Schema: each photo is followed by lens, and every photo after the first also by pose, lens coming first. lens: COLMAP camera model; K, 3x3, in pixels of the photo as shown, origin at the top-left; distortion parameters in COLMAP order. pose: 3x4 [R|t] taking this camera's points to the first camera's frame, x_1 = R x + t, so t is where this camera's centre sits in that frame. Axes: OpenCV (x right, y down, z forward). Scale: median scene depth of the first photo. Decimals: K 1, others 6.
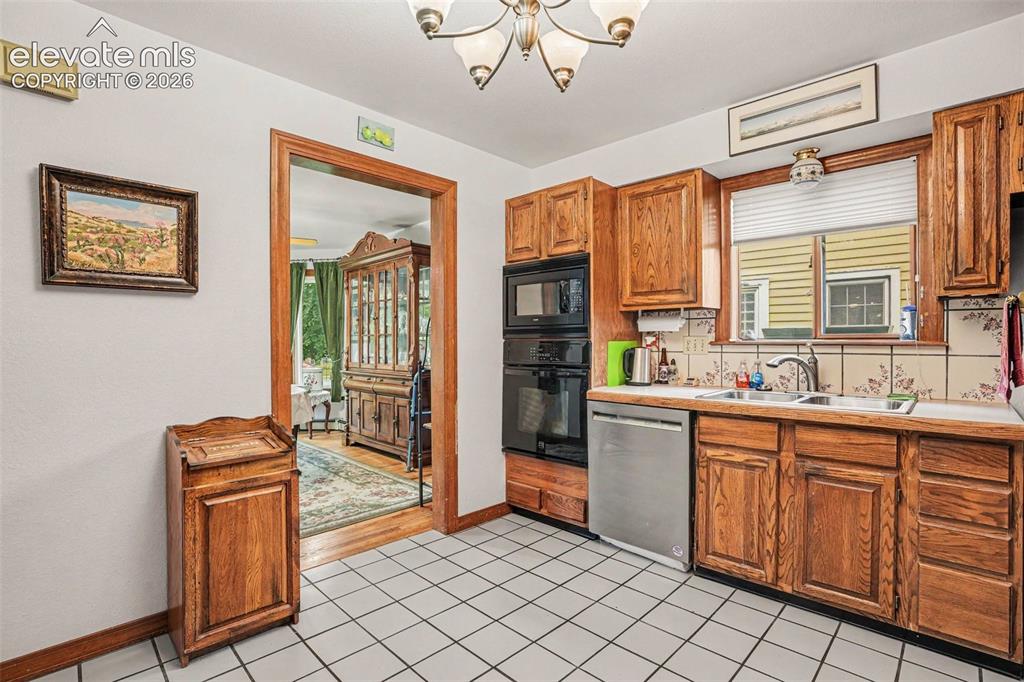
lens RADIAL K [[500.2, 0, 519.2], [0, 500.2, 337.7], [0, 0, 1]] dist [-0.025699, 0.000789]
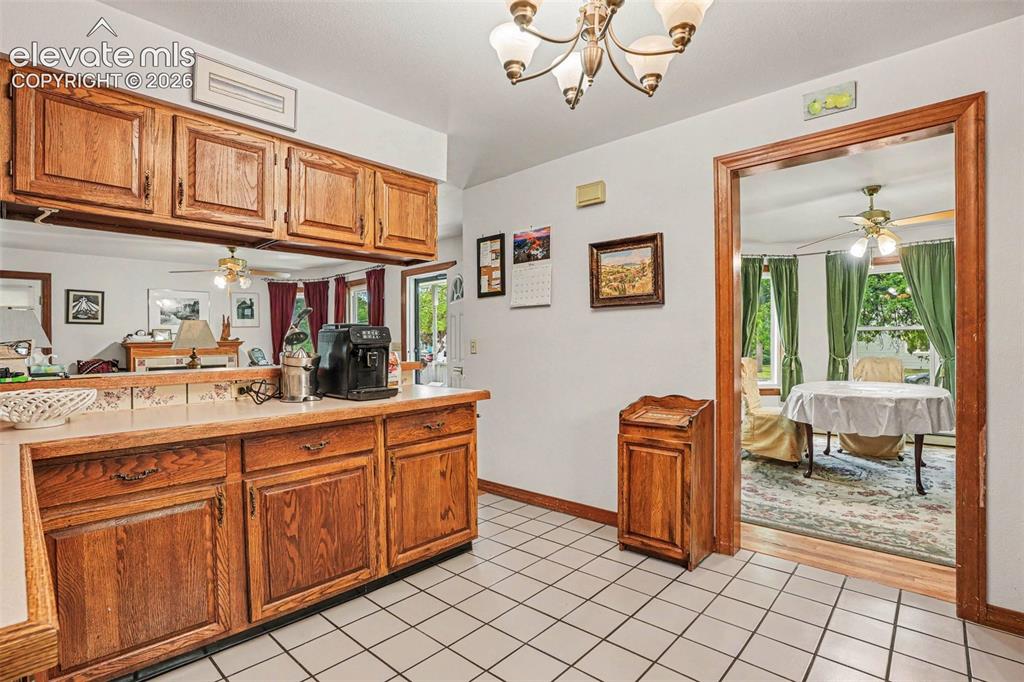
lens RADIAL K [[508.4, 0, 512.0], [0, 508.4, 341.0], [0, 0, 1]] dist [-0.001879, -0.000101]
pose [[0.026646, -0.003978, -0.999637, 0.810378], [0.013697, 0.999900, -0.003614, 0.014028], [0.999551, -0.013596, 0.026698, 0.555932]]
